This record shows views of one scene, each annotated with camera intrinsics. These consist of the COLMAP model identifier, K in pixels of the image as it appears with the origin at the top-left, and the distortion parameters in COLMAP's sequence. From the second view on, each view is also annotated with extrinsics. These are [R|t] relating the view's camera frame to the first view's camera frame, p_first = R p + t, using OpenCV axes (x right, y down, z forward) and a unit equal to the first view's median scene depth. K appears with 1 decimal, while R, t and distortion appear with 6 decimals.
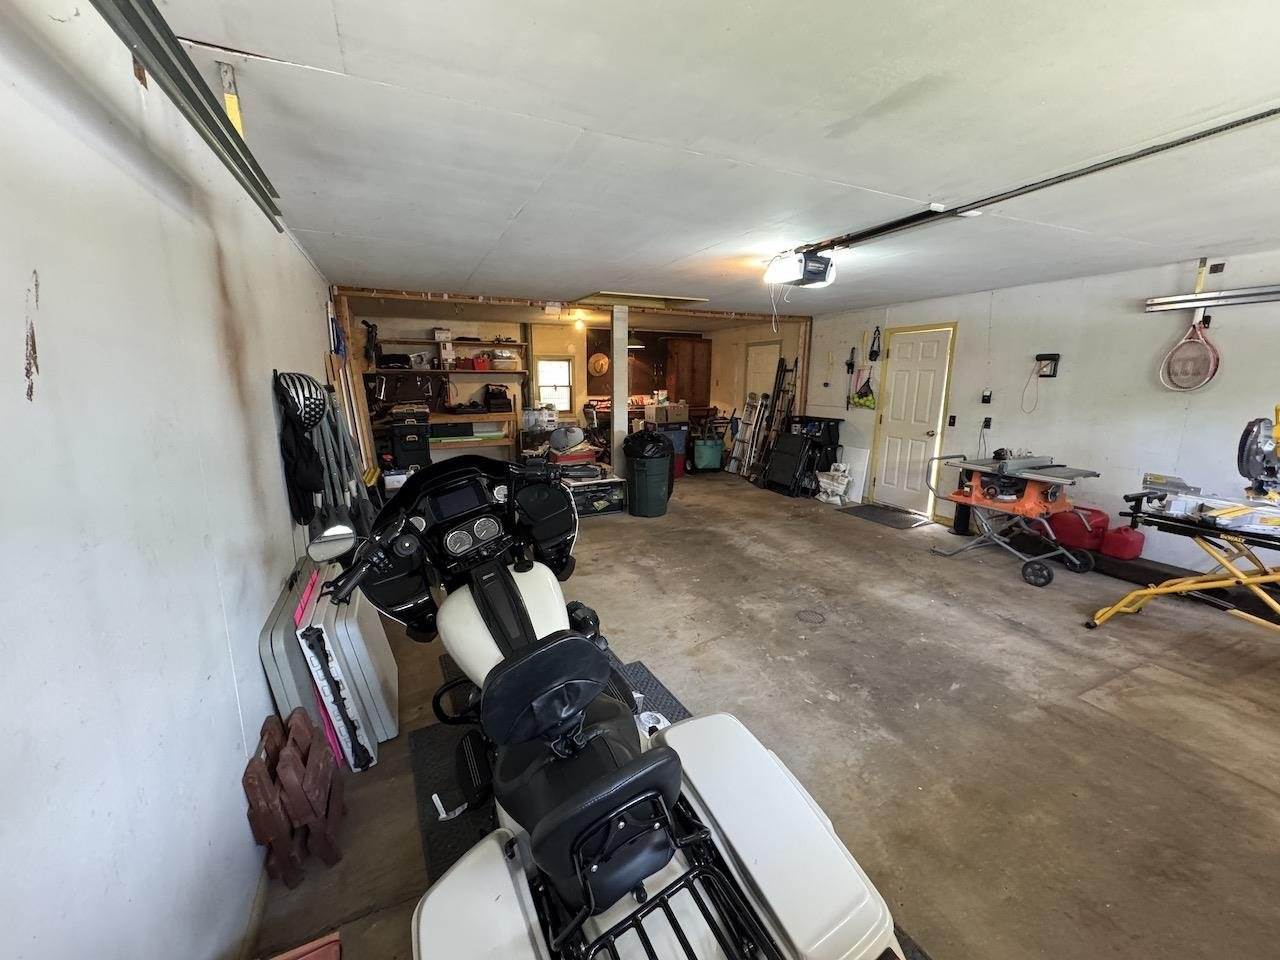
lens RADIAL K [[510.1, 0, 638.9], [0, 510.1, 475.8], [0, 0, 1]] dist [-0.000475, -0.000075]
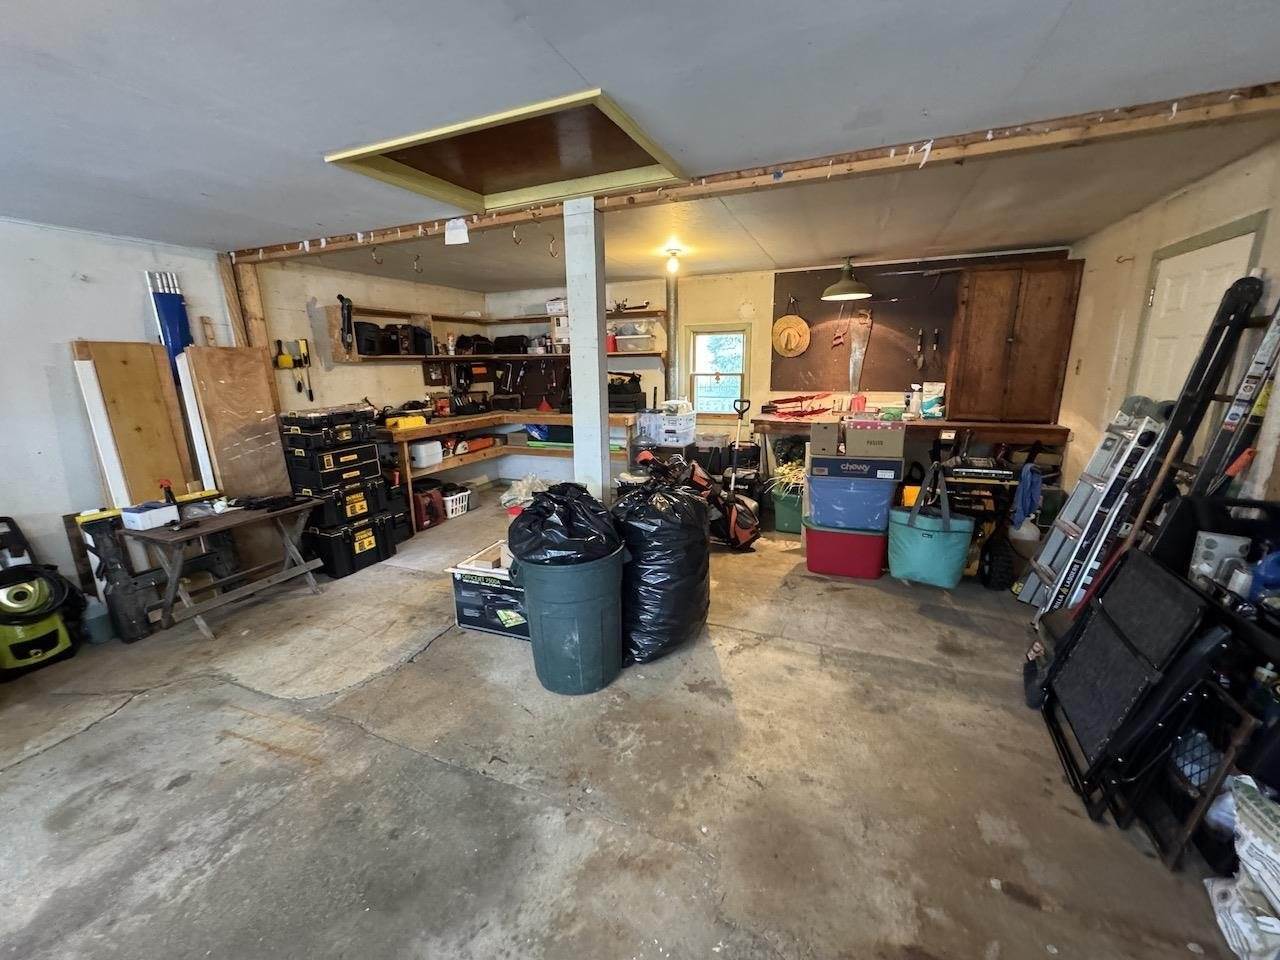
lens RADIAL K [[510.1, 0, 638.9], [0, 510.1, 475.8], [0, 0, 1]] dist [-0.000475, -0.000075]
pose [[0.672607, 0.147514, -0.725148, 0.391830], [-0.121452, 0.988647, 0.088464, -0.156856], [0.729965, 0.028569, 0.682887, 0.821541]]
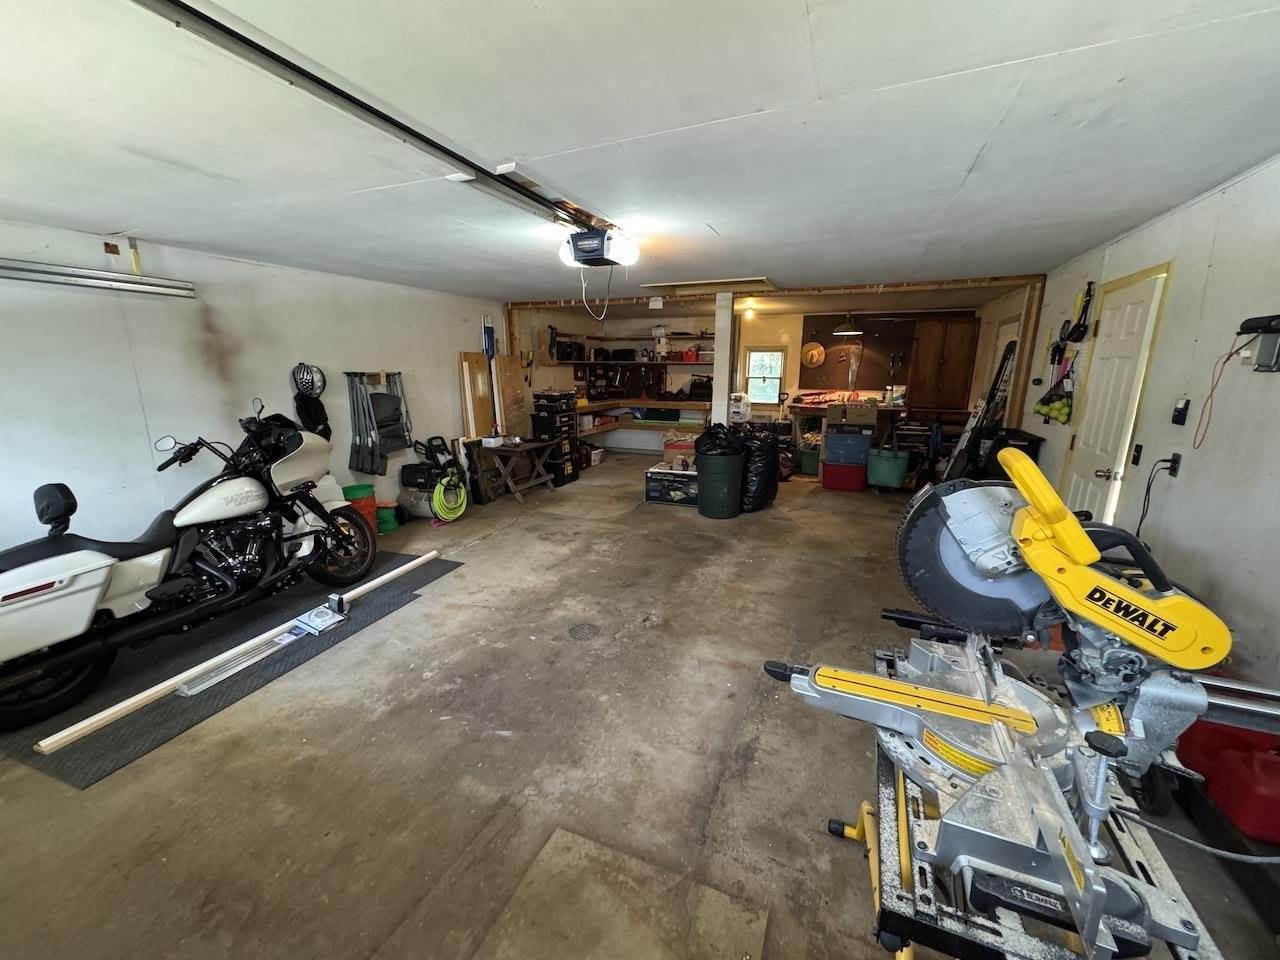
lens RADIAL K [[510.1, 0, 638.9], [0, 510.1, 475.8], [0, 0, 1]] dist [-0.000475, -0.000075]
pose [[0.671343, 0.156120, -0.724517, 0.660382], [-0.144651, 0.986363, 0.078507, -0.054610], [0.726893, 0.052097, 0.684771, 0.279083]]
